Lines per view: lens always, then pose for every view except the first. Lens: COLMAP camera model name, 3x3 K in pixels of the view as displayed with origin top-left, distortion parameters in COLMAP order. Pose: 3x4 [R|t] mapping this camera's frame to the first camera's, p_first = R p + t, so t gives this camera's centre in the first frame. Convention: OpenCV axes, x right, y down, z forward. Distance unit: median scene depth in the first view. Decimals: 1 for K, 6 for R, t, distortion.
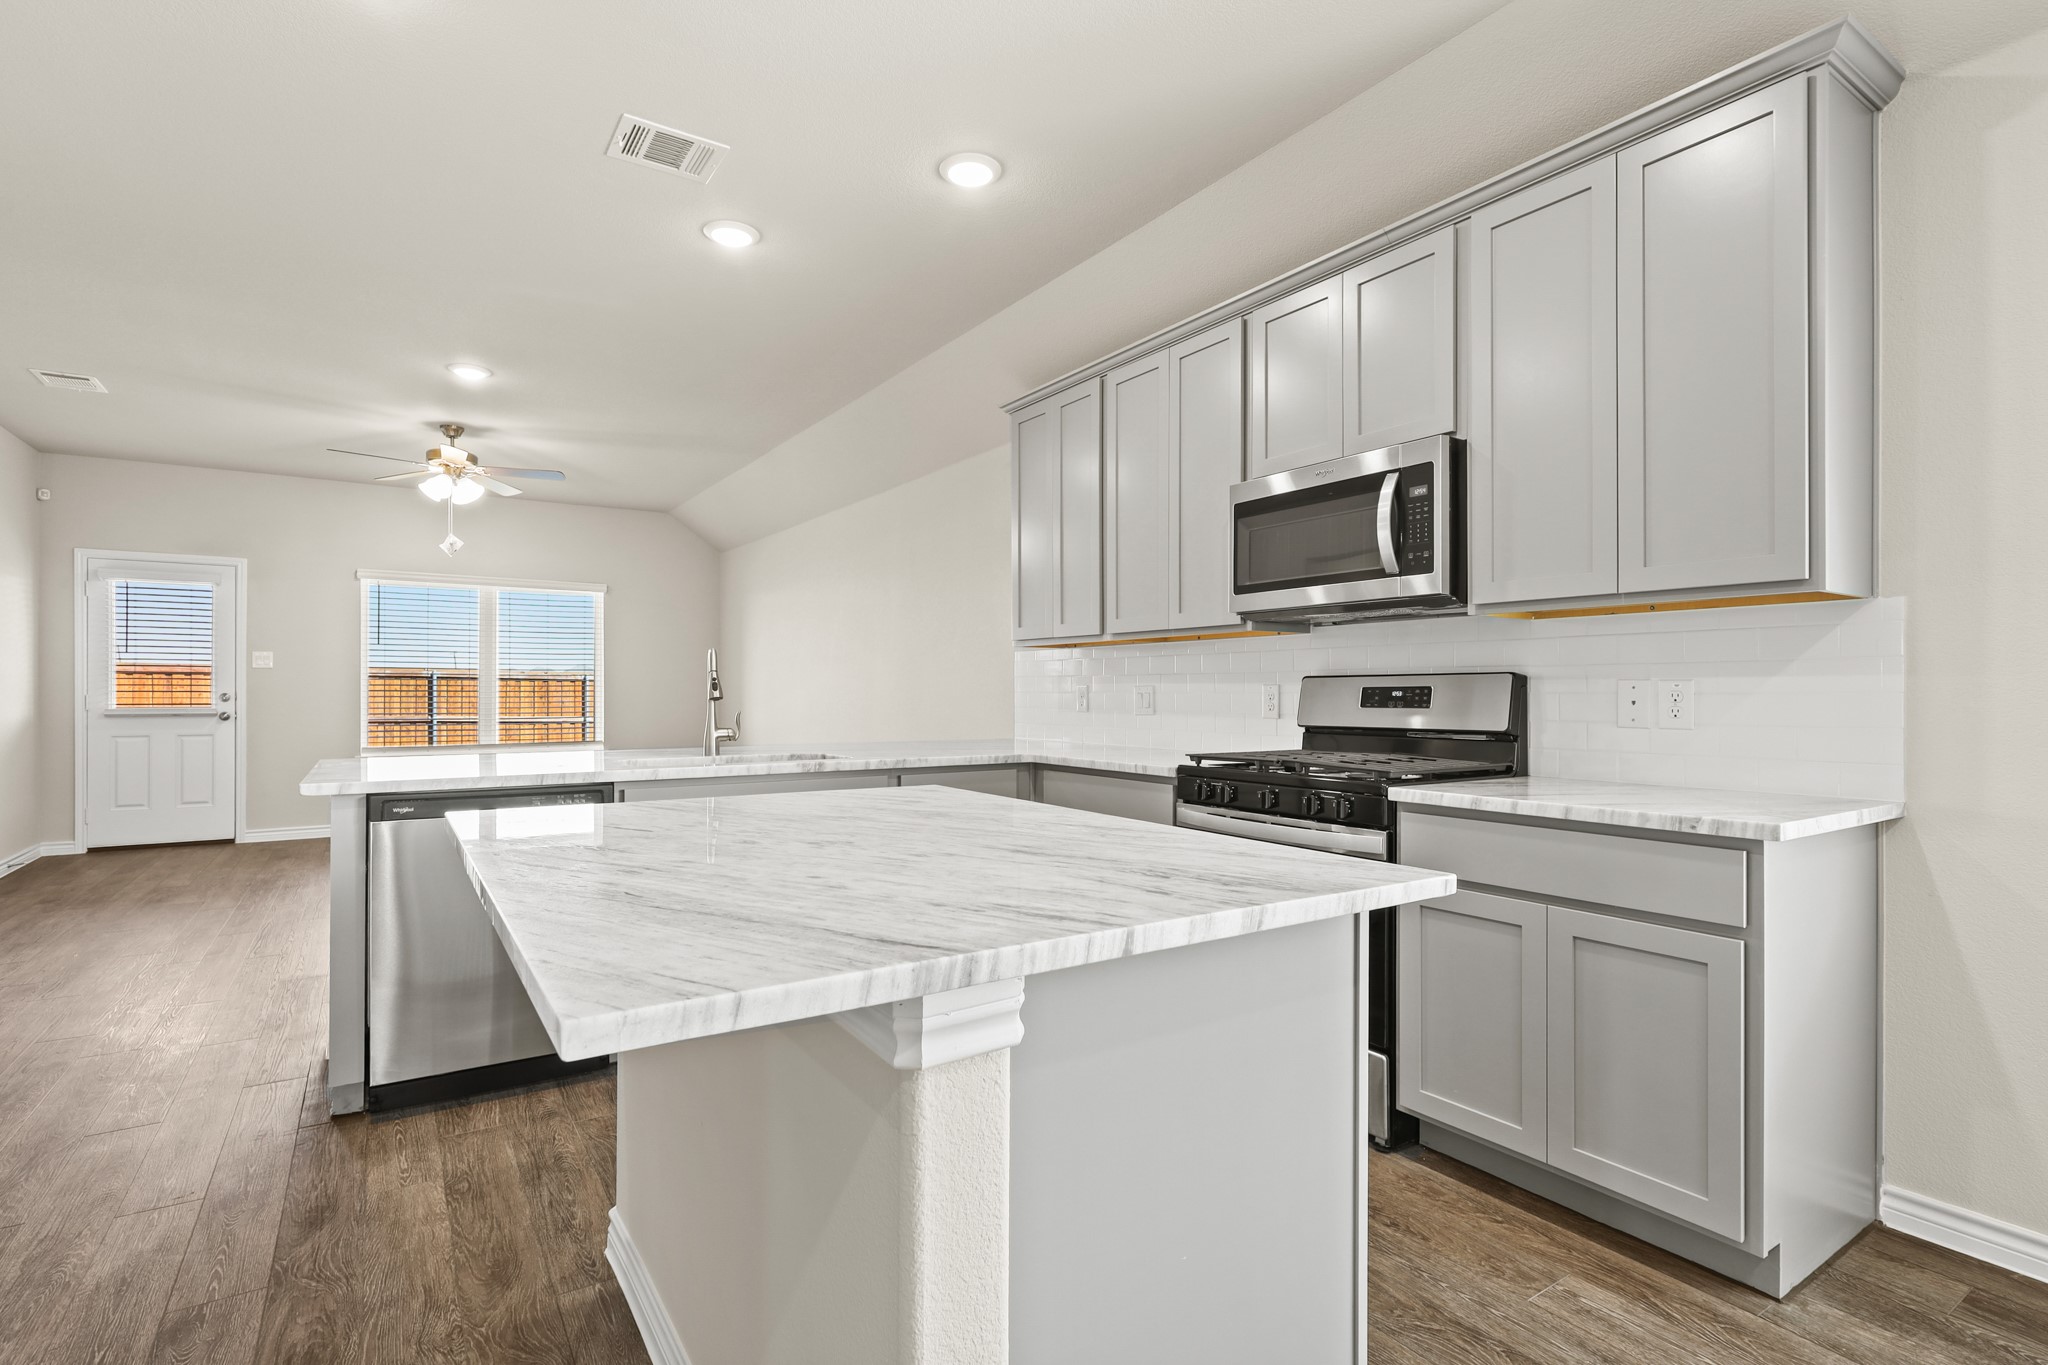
lens RADIAL K [[976.2, 0, 1004.2], [0, 976.2, 697.1], [0, 0, 1]] dist [0.001963, 0.001776]
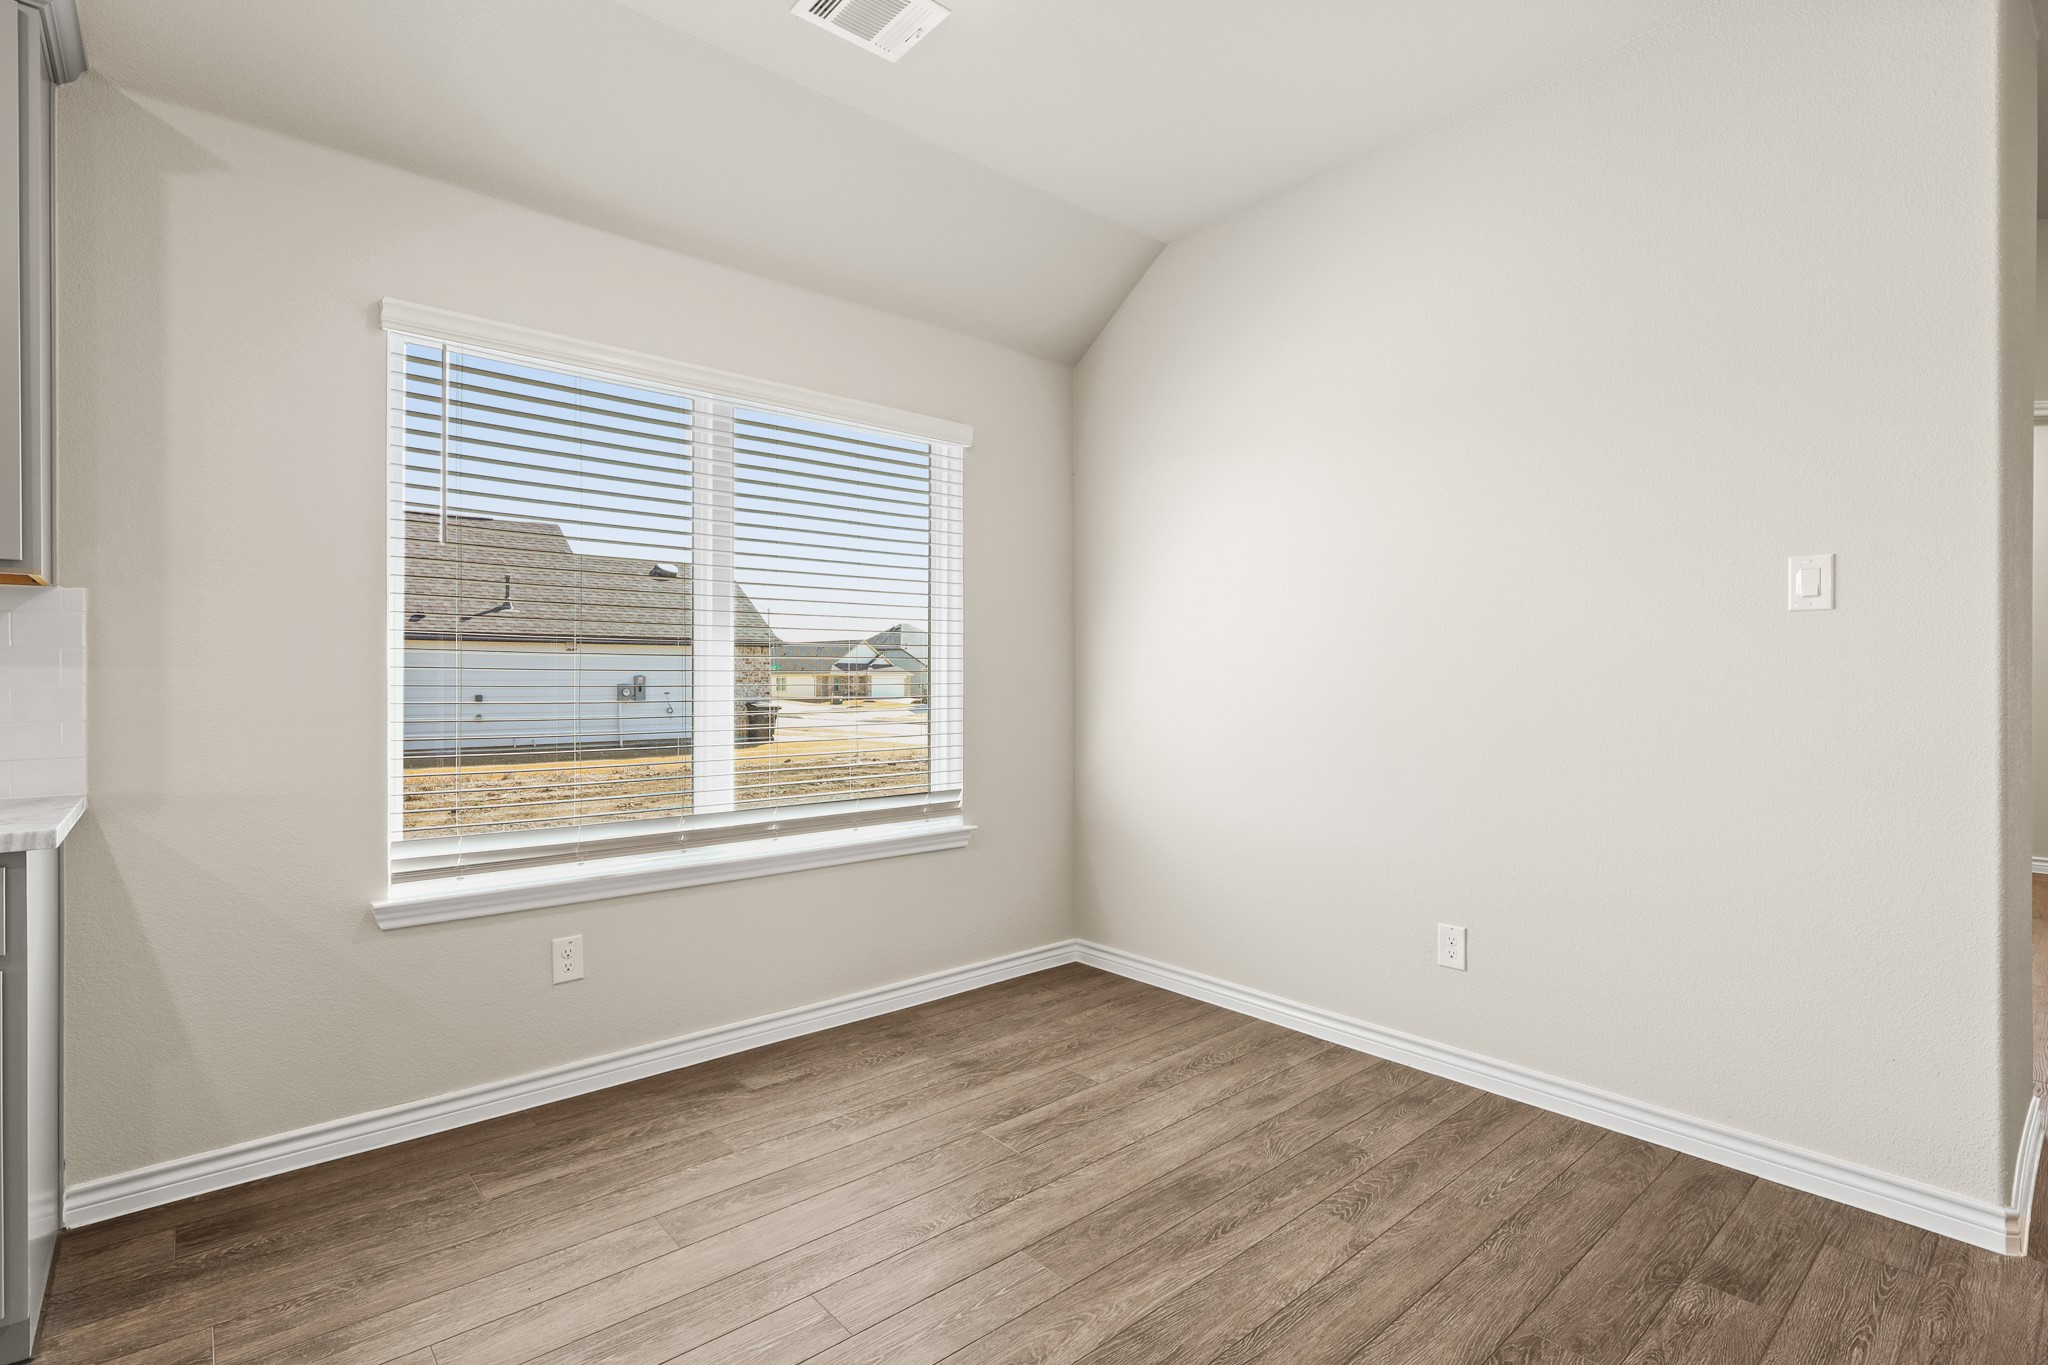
lens RADIAL K [[976.2, 0, 1036.0], [0, 976.2, 685.3], [0, 0, 1]] dist [0.001963, 0.001776]
pose [[-0.156249, -0.003765, 0.987711, -0.241599], [0.002833, 0.999987, 0.004260, -0.006220], [-0.987714, 0.003463, -0.156236, 0.220112]]
